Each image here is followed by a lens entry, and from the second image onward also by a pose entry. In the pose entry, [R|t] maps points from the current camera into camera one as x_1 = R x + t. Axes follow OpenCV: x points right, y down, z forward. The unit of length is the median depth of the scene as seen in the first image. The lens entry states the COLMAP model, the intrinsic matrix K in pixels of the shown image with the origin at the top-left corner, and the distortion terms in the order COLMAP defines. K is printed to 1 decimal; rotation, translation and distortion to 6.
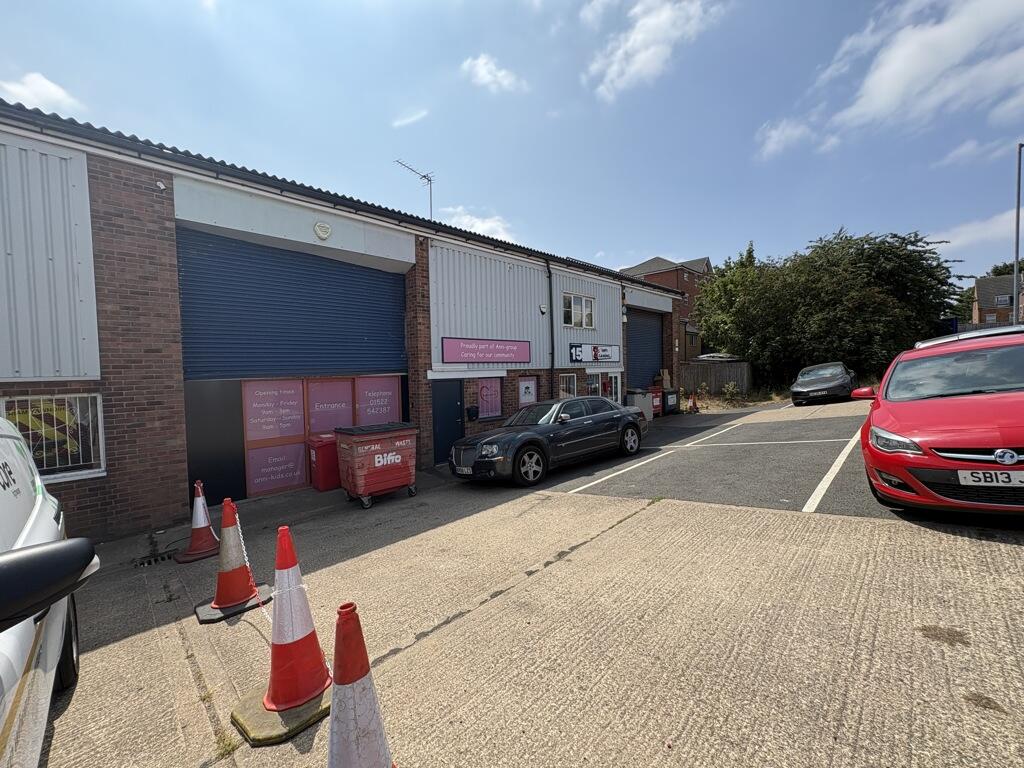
lens RADIAL K [[410.1, 0, 512.0], [0, 410.1, 384.0], [0, 0, 1]] dist [0.001209, 0.000027]
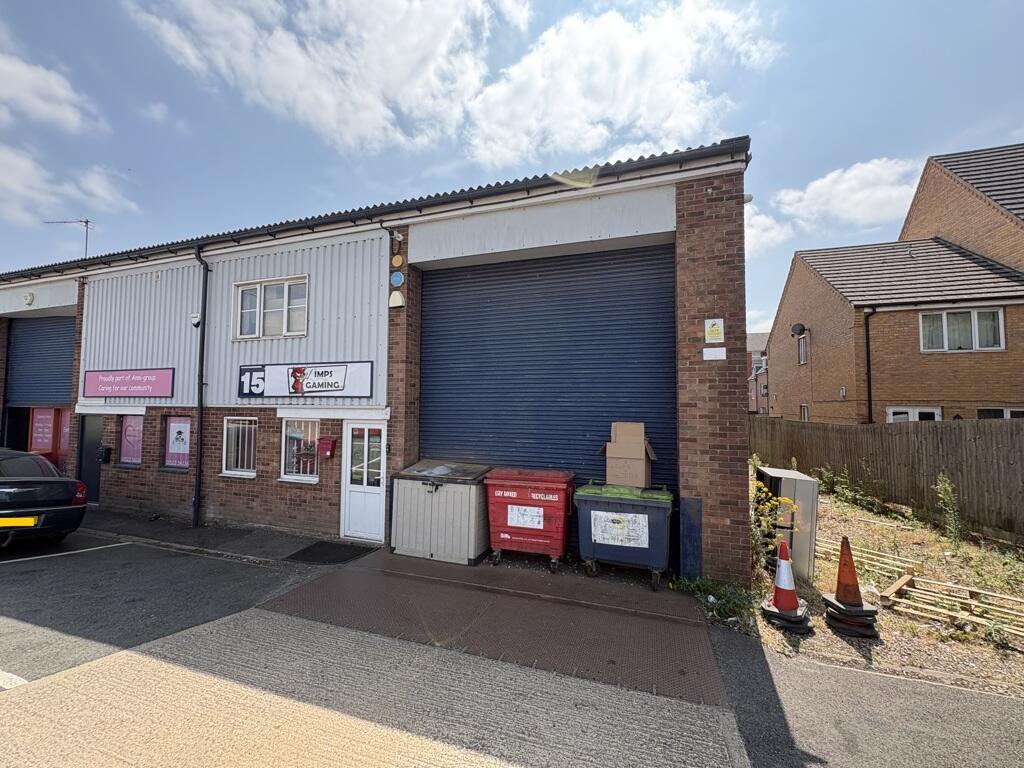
lens RADIAL K [[525.0, 0, 512.0], [0, 525.0, 384.0], [0, 0, 1]] dist [0.002250, 0.000161]
pose [[0.354612, 0.005936, -0.934995, 1.003082], [-0.036875, 0.999291, -0.007641, -0.080985], [0.934286, 0.037187, 0.354579, 1.091540]]
